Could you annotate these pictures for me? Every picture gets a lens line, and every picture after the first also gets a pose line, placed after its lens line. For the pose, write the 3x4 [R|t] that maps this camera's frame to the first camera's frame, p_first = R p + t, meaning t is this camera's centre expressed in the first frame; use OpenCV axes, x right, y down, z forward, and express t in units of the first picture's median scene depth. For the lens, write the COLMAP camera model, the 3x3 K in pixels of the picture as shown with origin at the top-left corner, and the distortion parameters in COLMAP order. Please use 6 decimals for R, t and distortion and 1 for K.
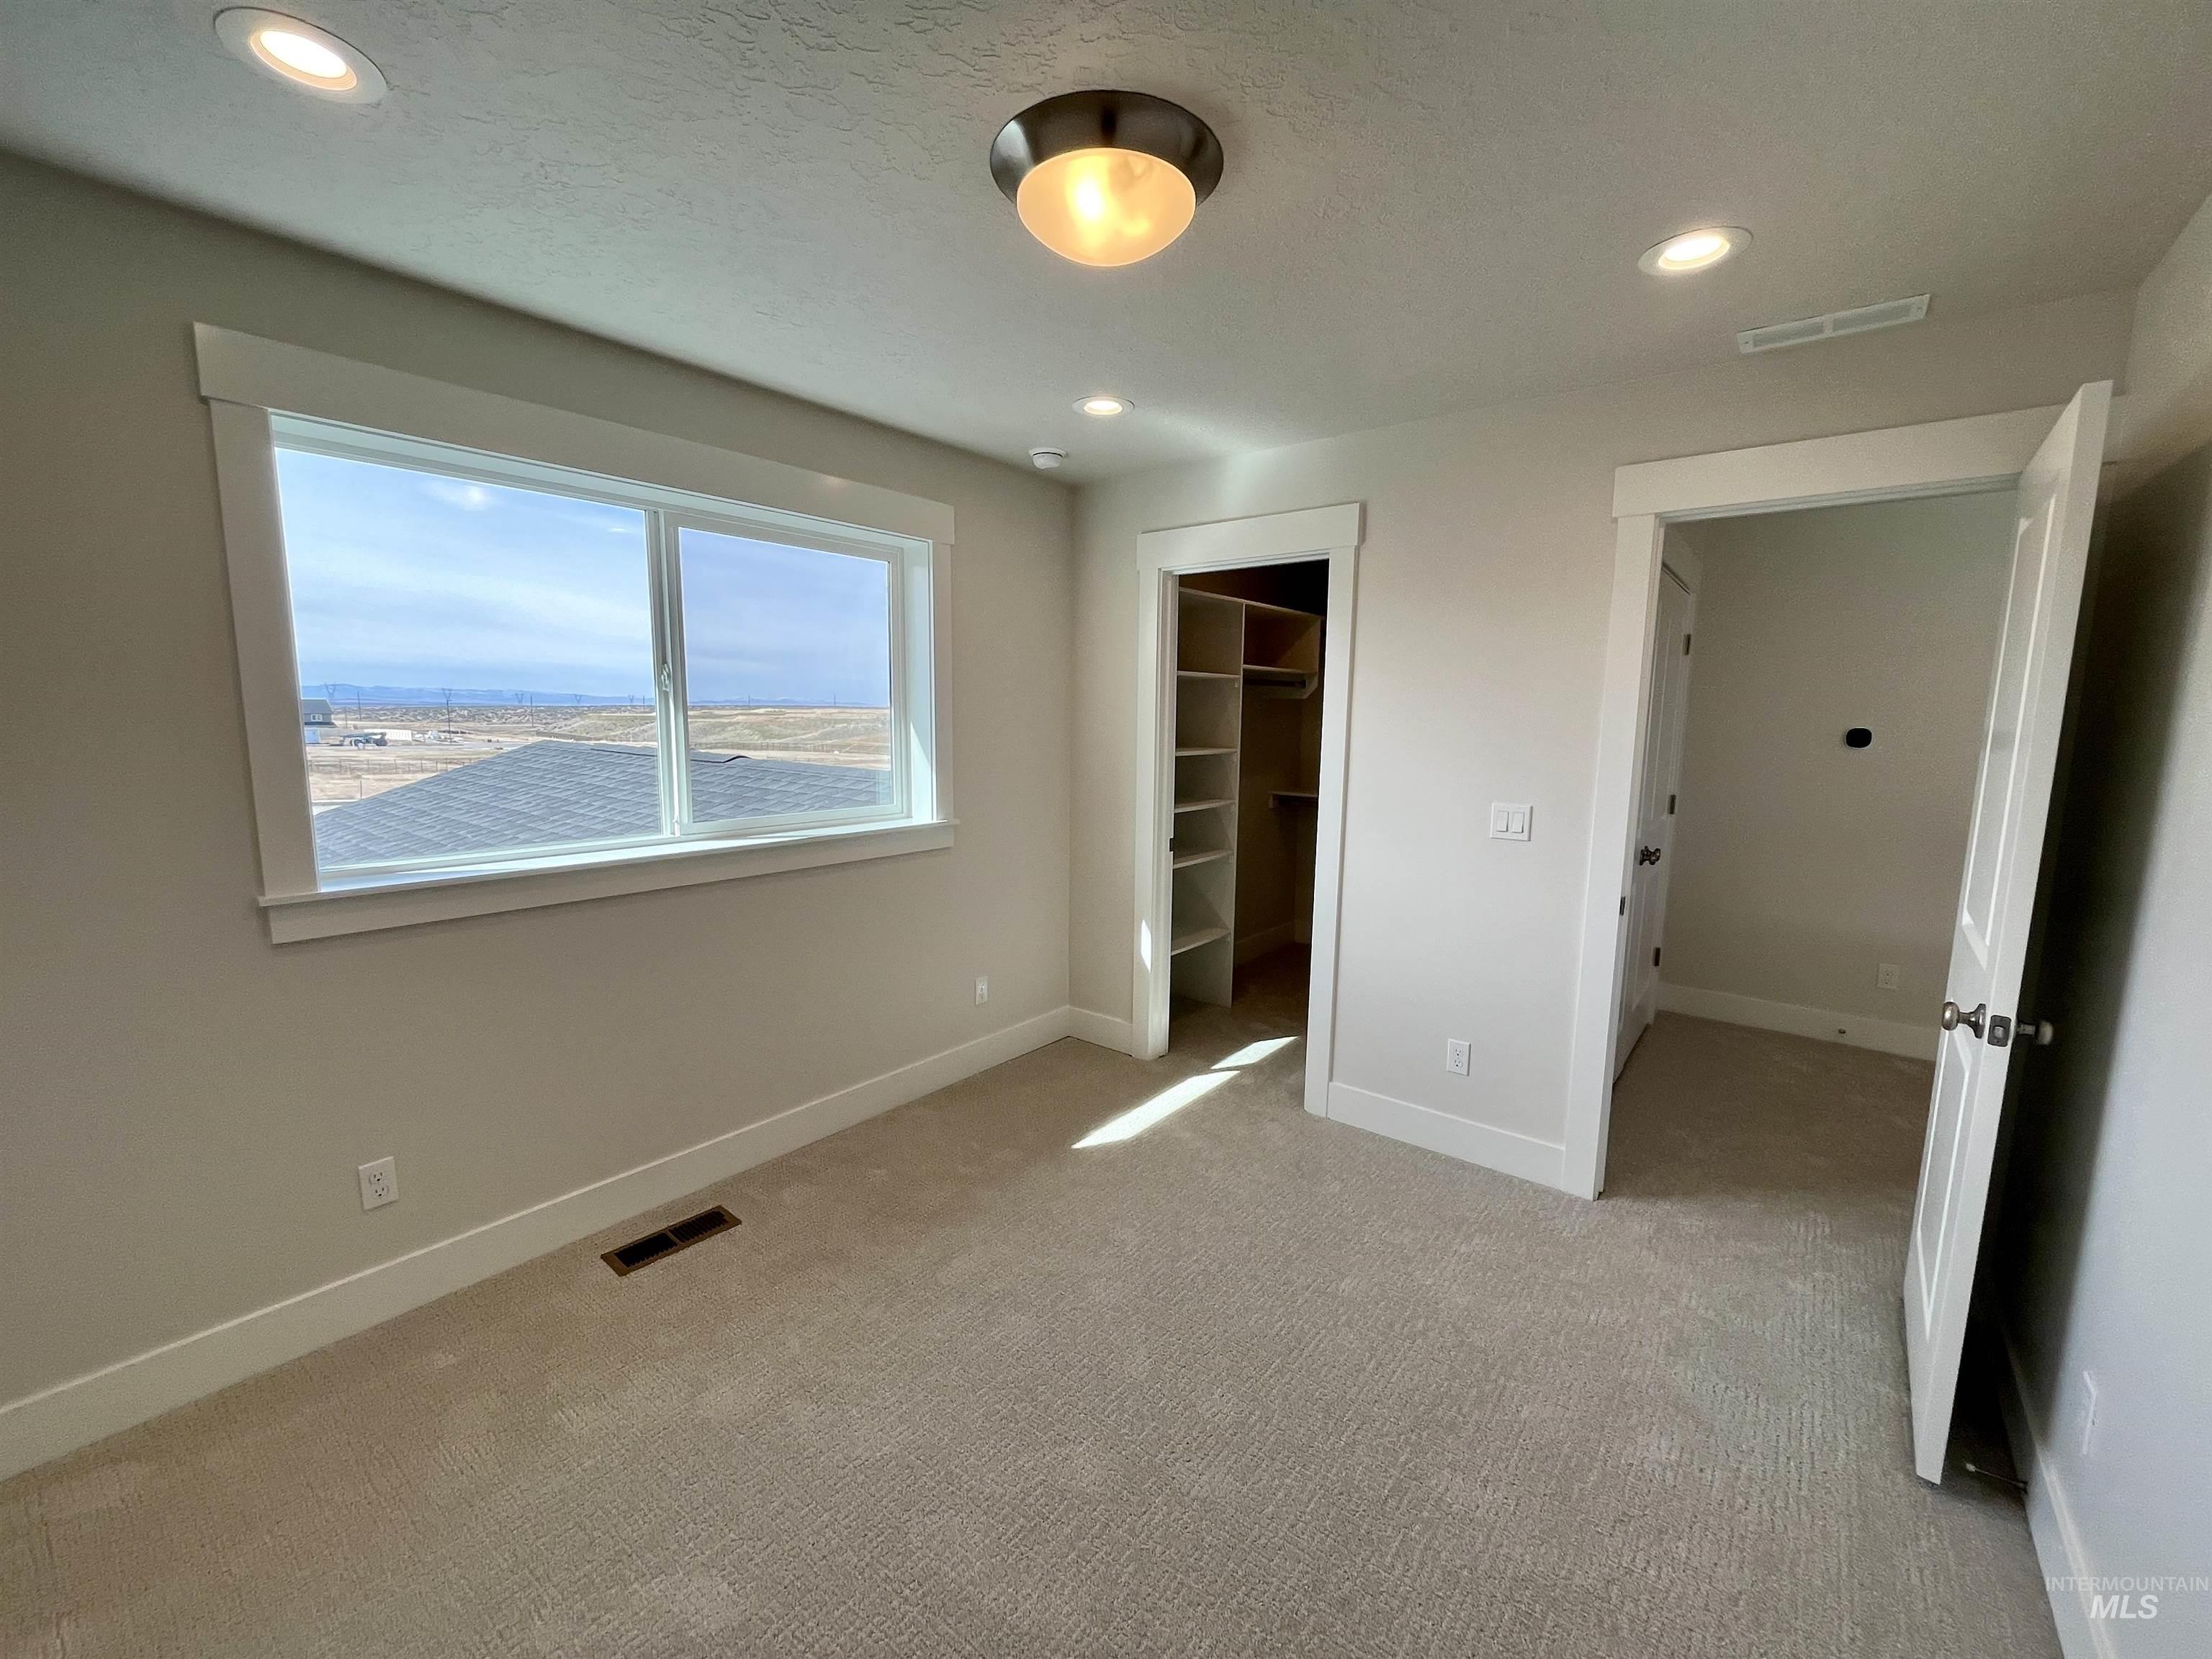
lens RADIAL K [[896.8, 0, 1098.2], [0, 896.8, 836.1], [0, 0, 1]] dist [-0.004106, -0.000191]
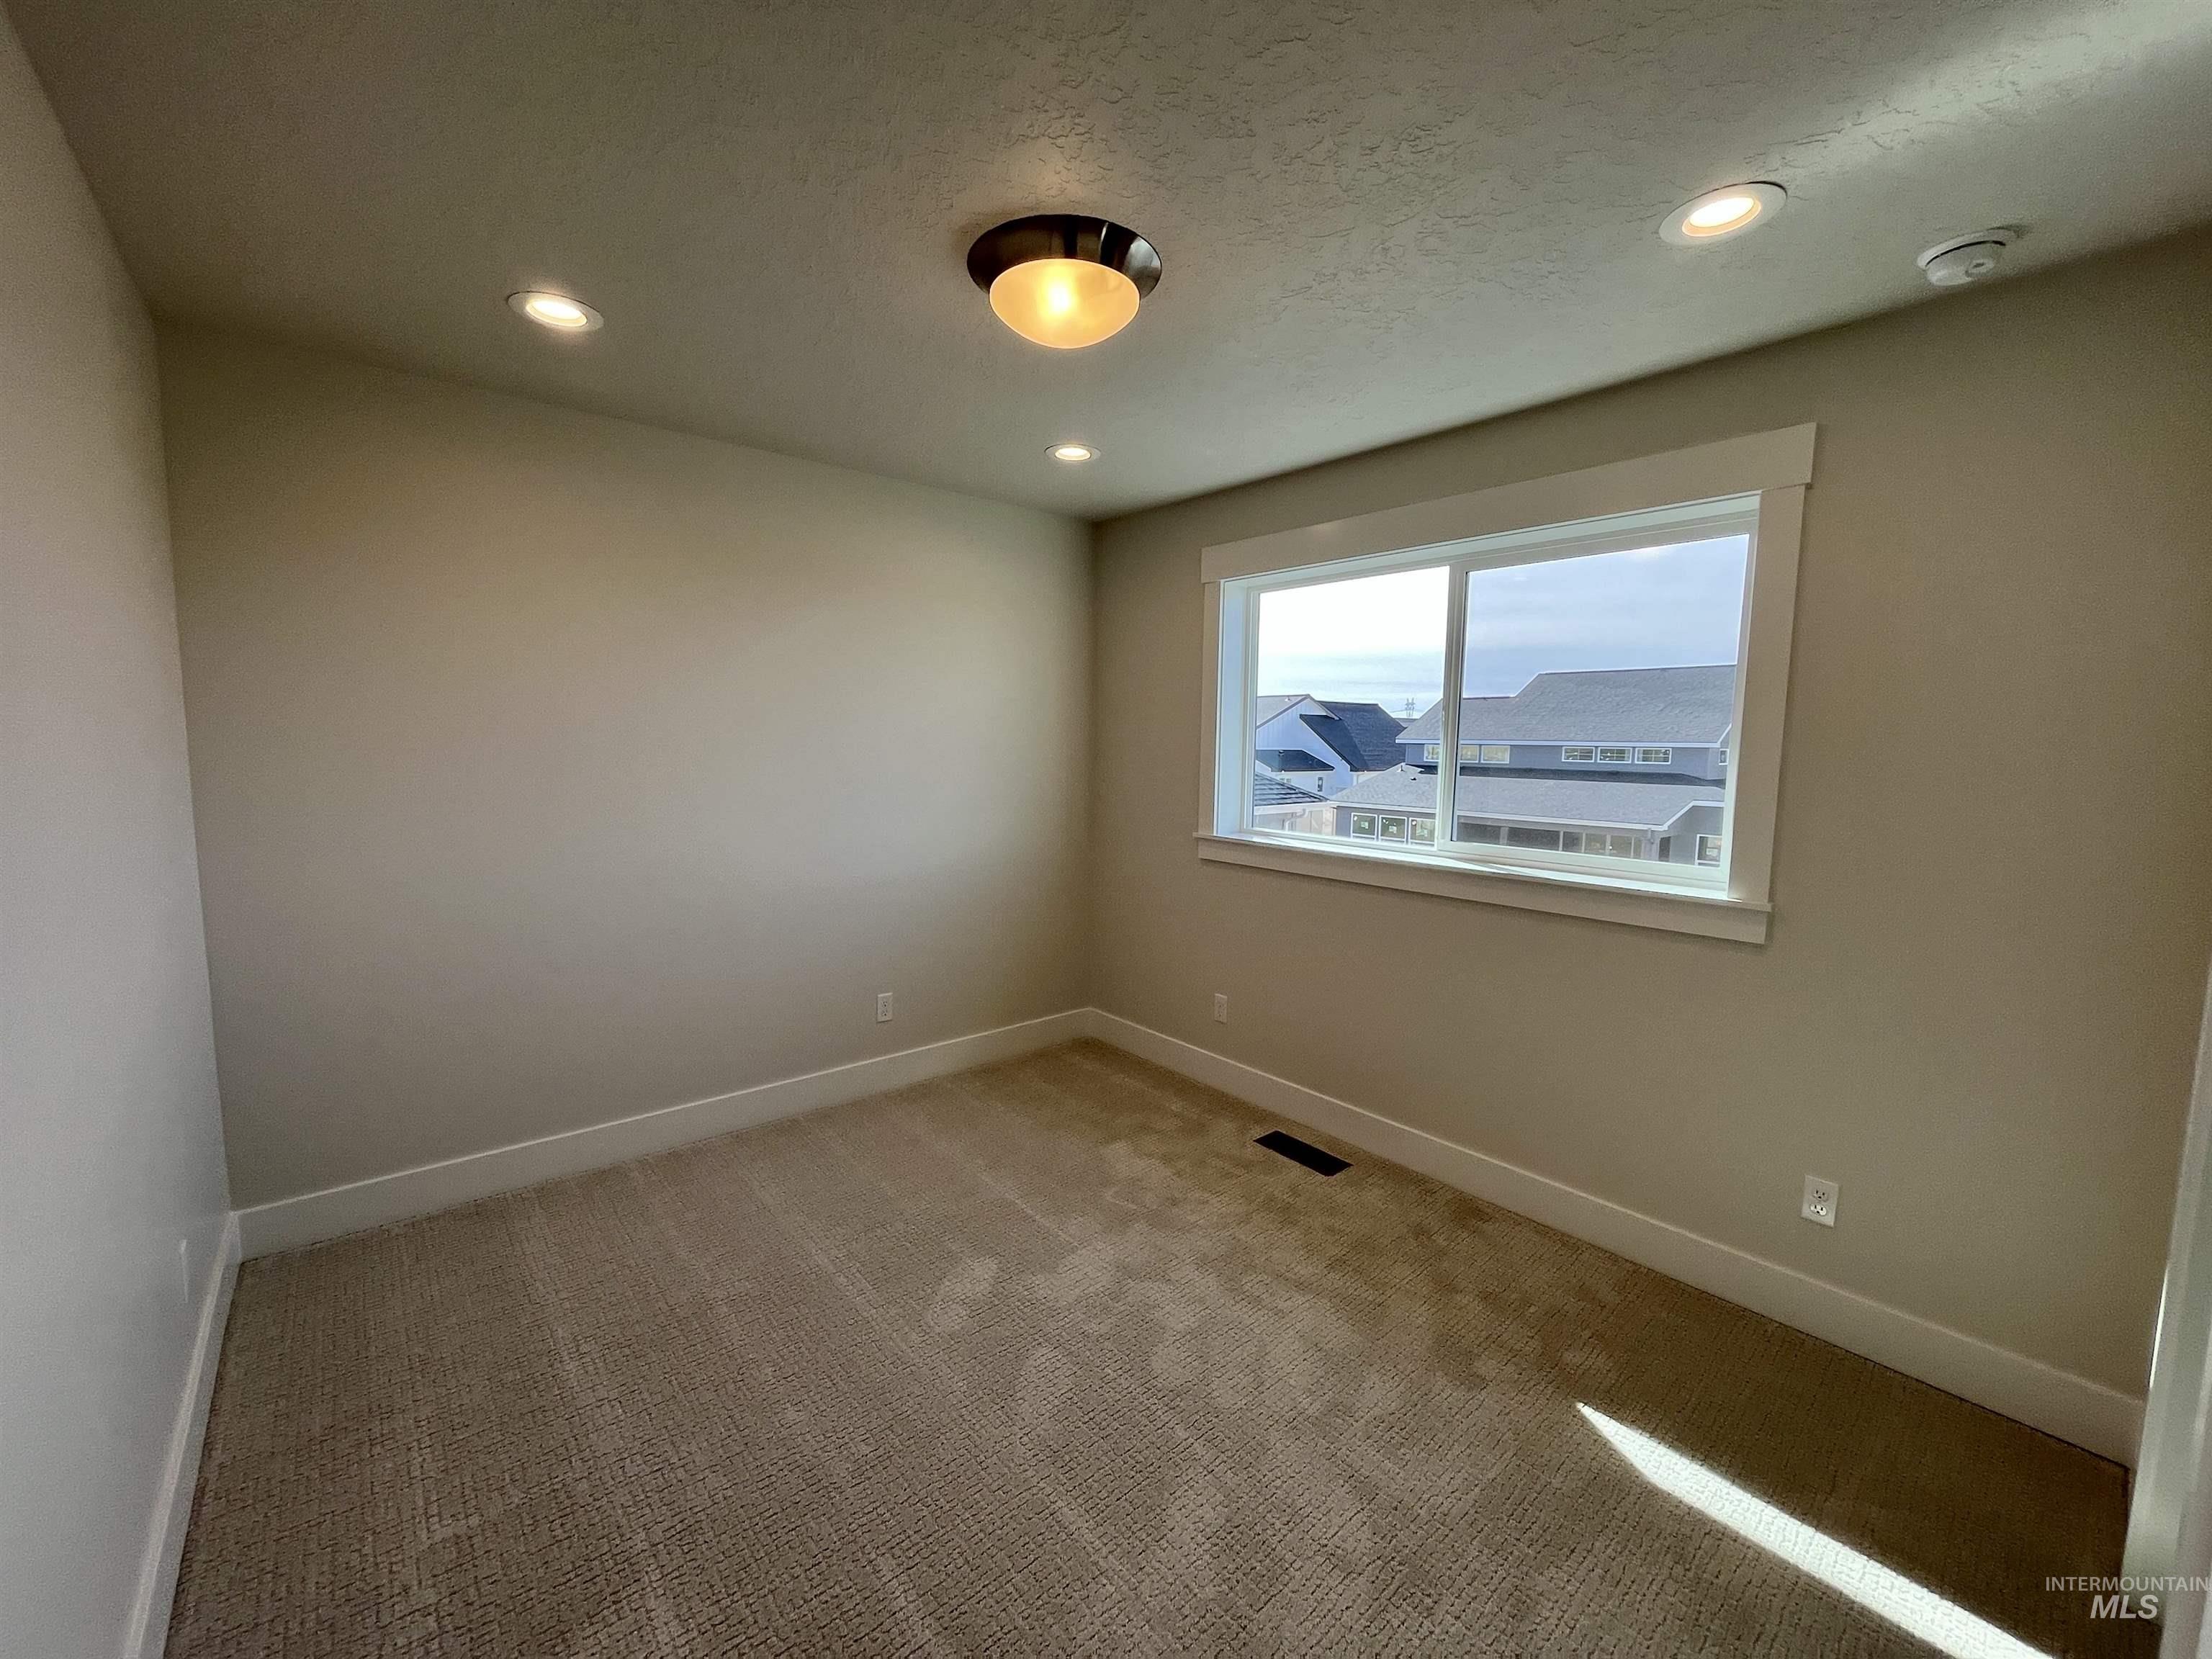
lens RADIAL K [[896.8, 0, 1104.8], [0, 896.8, 828.1], [0, 0, 1]] dist [-0.004106, -0.000191]
pose [[-0.190292, 0.083475, -0.978172, 0.742220], [-0.150253, 0.982163, 0.113046, -0.096171], [0.970161, 0.168485, -0.174356, 0.837134]]
